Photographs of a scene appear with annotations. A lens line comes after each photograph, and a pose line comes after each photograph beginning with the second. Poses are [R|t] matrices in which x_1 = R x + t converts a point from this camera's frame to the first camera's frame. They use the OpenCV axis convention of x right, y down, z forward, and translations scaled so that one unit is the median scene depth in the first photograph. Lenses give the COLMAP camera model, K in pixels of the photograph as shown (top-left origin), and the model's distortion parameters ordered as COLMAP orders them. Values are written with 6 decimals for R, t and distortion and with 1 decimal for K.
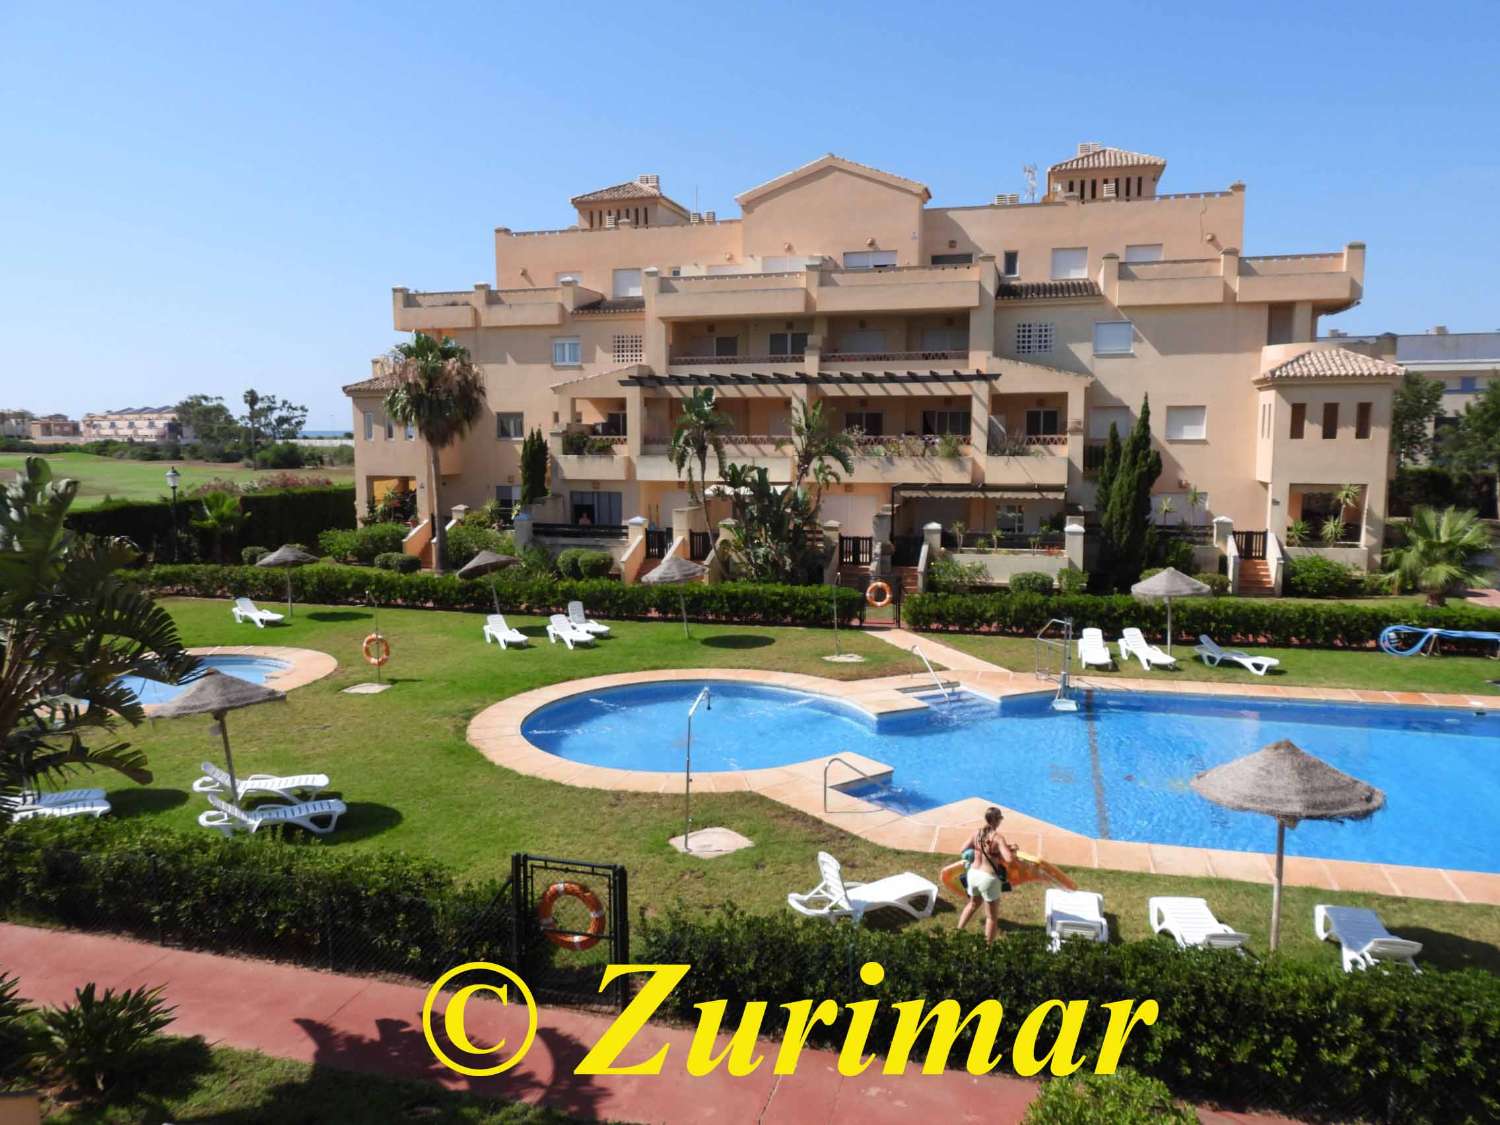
lens RADIAL K [[1078.6, 0, 746.7], [0, 1078.6, 562.6], [0, 0, 1]] dist [0.009455, 0.007475]
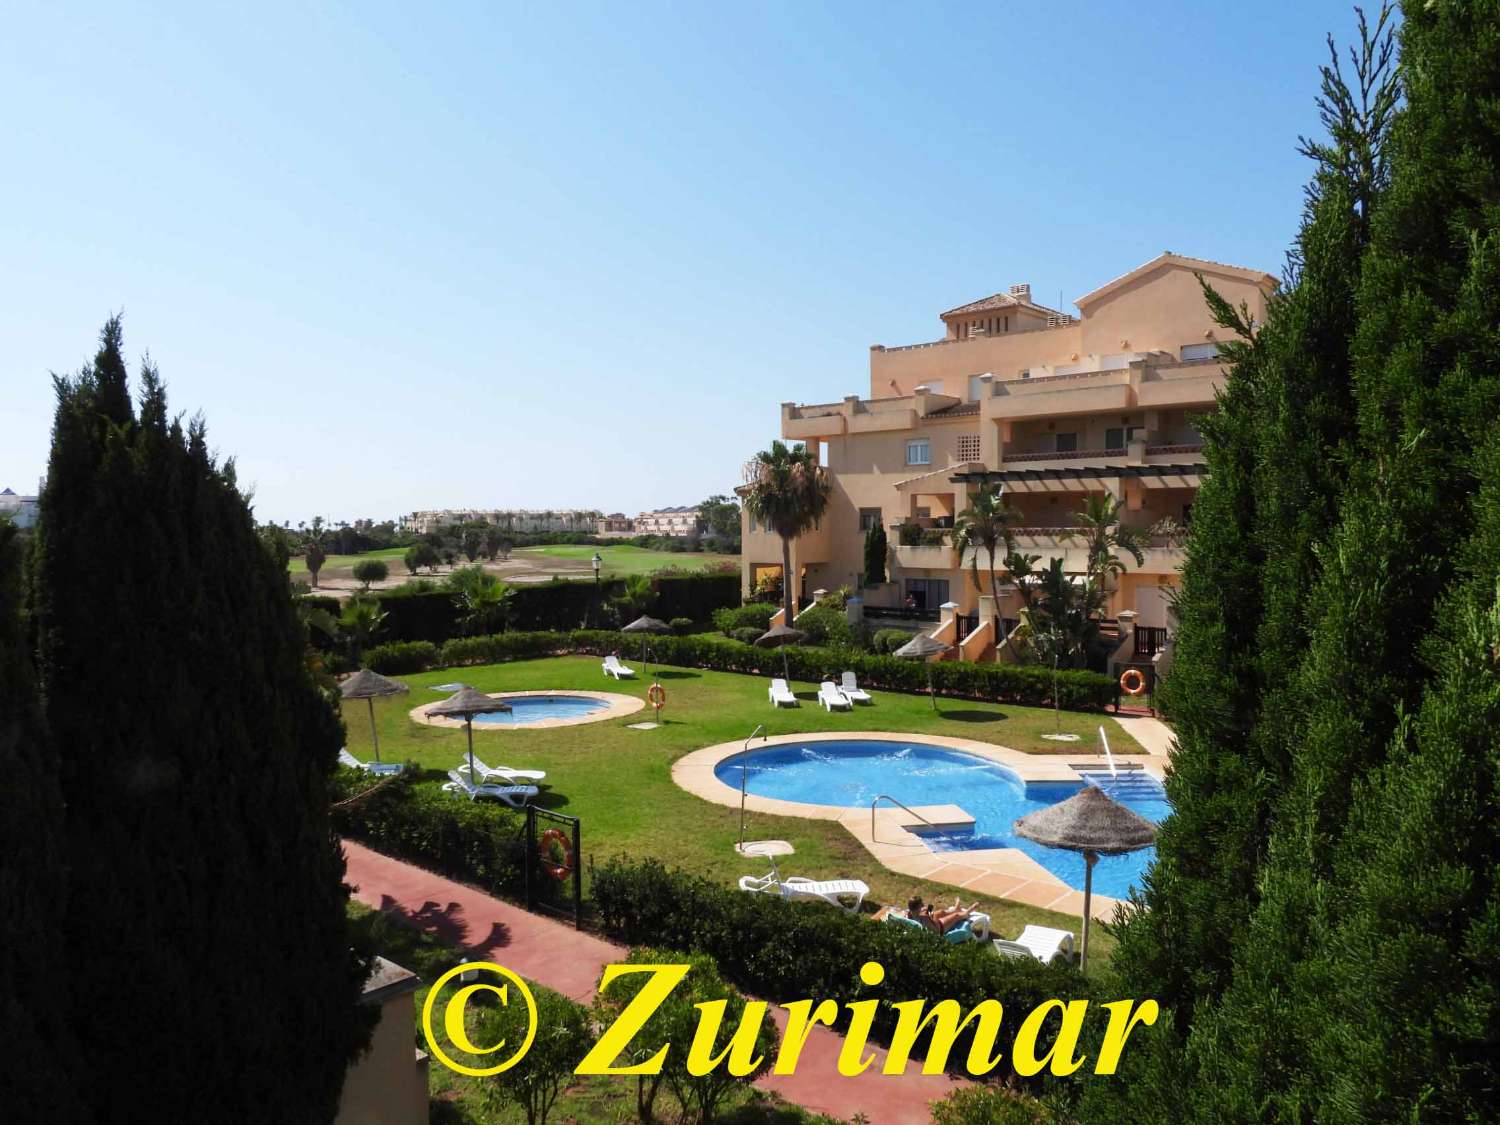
lens RADIAL K [[1078.6, 0, 751.9], [0, 1078.6, 567.9], [0, 0, 1]] dist [0.009455, 0.007475]
pose [[0.900180, 0.012727, -0.435332, 0.196600], [-0.048179, 0.996348, -0.070496, 0.009264], [0.432845, 0.084433, 0.897506, -0.063531]]
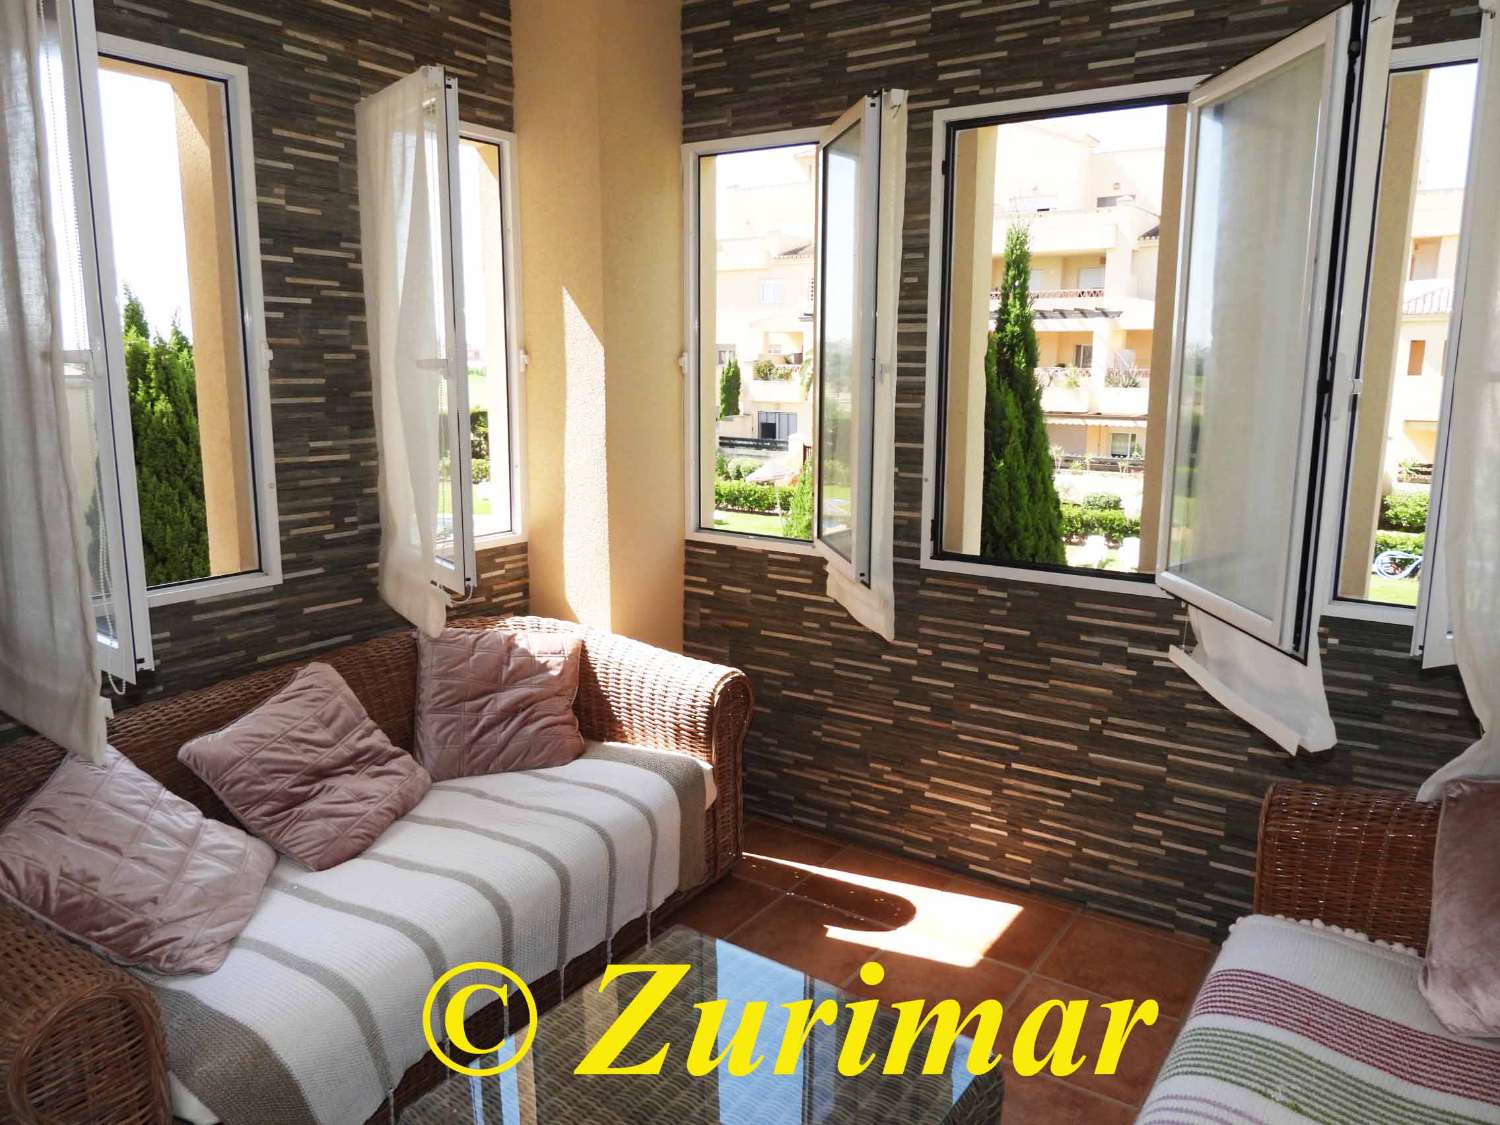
lens RADIAL K [[1078.6, 0, 747.0], [0, 1078.6, 556.5], [0, 0, 1]] dist [0.009455, 0.007475]
pose [[0.949541, 0.067853, -0.306215, 0.224743], [-0.050032, 0.996585, 0.065686, 0.017858], [0.309626, -0.047051, 0.949694, -0.154987]]
